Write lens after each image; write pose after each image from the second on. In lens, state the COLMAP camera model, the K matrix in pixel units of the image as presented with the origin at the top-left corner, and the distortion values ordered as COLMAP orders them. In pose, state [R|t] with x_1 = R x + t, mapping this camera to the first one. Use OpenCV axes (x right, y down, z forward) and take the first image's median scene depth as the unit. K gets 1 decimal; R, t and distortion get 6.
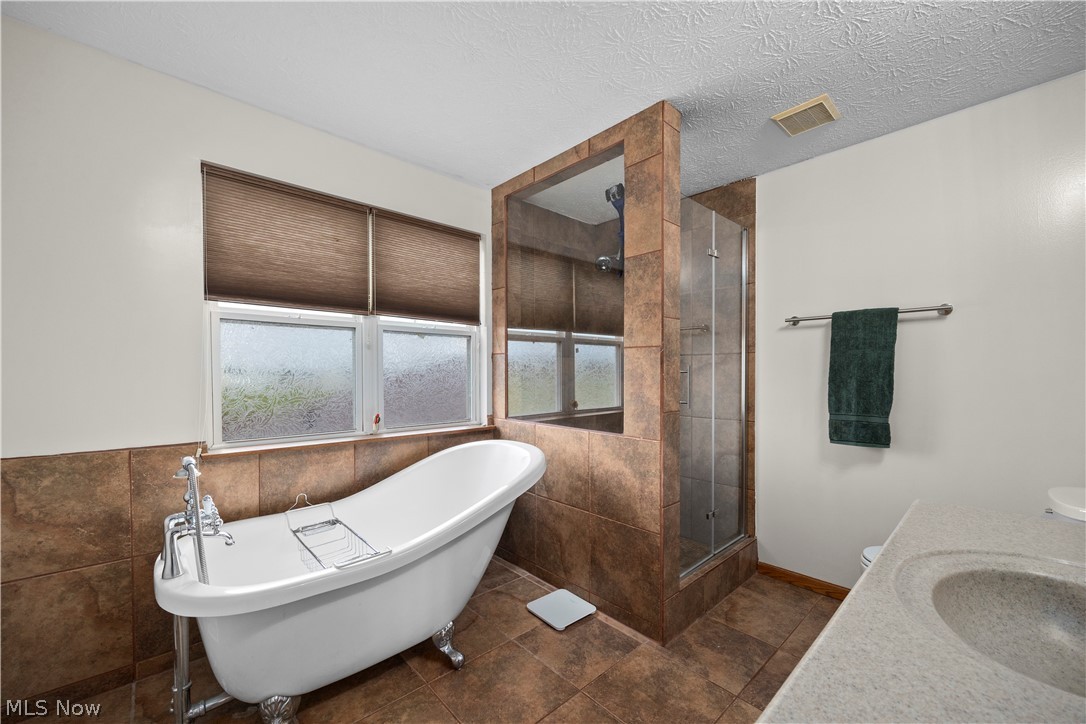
lens RADIAL K [[429.8, 0, 537.5], [0, 429.8, 377.0], [0, 0, 1]] dist [0.000111, -0.000063]
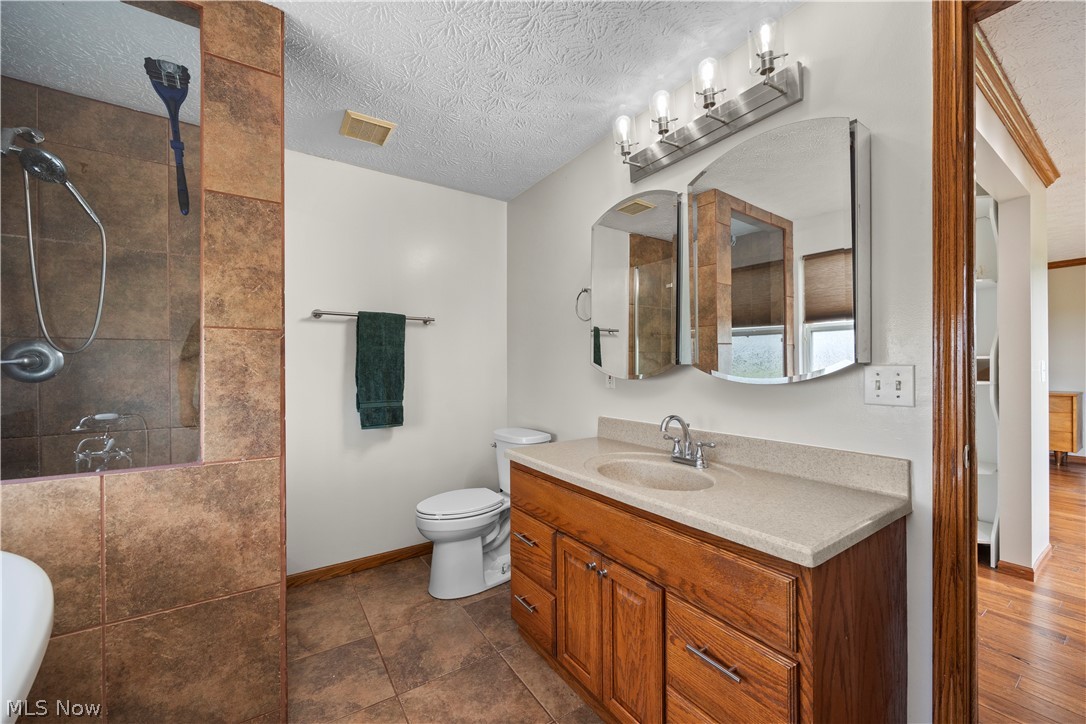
lens RADIAL K [[422.3, 0, 555.3], [0, 422.3, 361.0], [0, 0, 1]] dist [-0.000034, -0.000016]
pose [[0.140253, 0.010891, 0.990056, -0.346073], [0.012905, 0.999834, -0.012827, -0.001831], [-0.990032, 0.014576, 0.140089, 0.383596]]
